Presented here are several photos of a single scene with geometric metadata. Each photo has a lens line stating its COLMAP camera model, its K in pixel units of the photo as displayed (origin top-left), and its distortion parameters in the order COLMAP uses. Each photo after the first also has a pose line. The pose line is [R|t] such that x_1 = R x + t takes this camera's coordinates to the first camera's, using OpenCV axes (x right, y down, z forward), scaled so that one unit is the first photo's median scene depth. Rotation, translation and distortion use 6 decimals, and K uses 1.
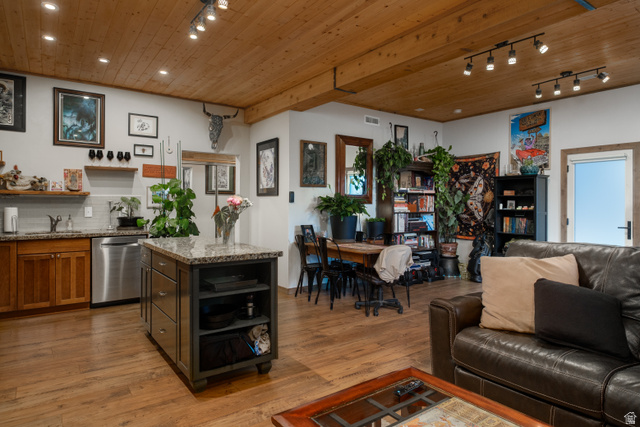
lens RADIAL K [[385.0, 0, 320.4], [0, 385.0, 202.1], [0, 0, 1]] dist [-0.006584, -0.000740]
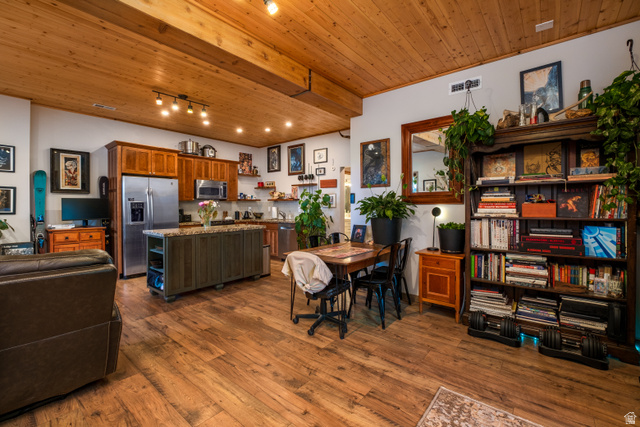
lens RADIAL K [[280.5, 0, 322.9], [0, 280.5, 203.5], [0, 0, 1]] dist [-0.000178, -0.000394]
pose [[0.248976, -0.009412, -0.968464, 0.727640], [0.009990, 0.999925, -0.007149, 0.006976], [0.968458, -0.007895, 0.249051, 0.788404]]
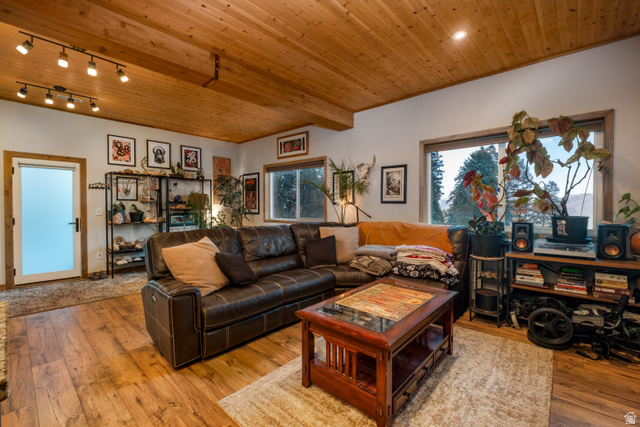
lens RADIAL K [[277.7, 0, 320.0], [0, 277.7, 213.5], [0, 0, 1]] dist [-0.000673, -0.000182]
pose [[-0.212180, -0.027279, 0.976850, -0.298261], [-0.009459, 0.999621, 0.025860, 0.001747], [-0.977185, -0.003753, -0.212357, 0.397549]]
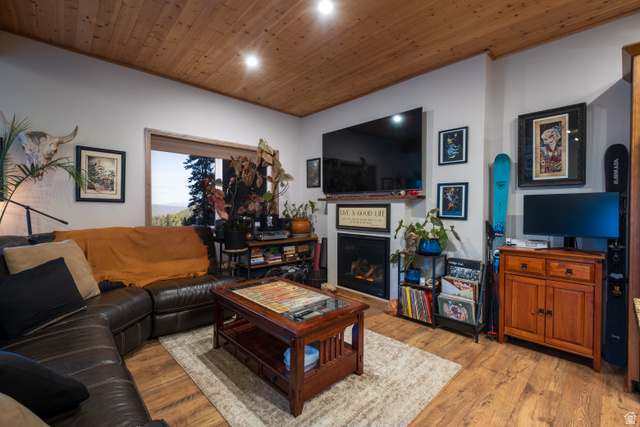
lens RADIAL K [[282.1, 0, 319.4], [0, 282.1, 215.3], [0, 0, 1]] dist [-0.003110, -0.000812]
pose [[-0.990899, -0.005524, -0.134491, 0.099179], [-0.007459, 0.999876, 0.013885, 0.007574], [0.134398, 0.014762, -0.990818, 0.670996]]
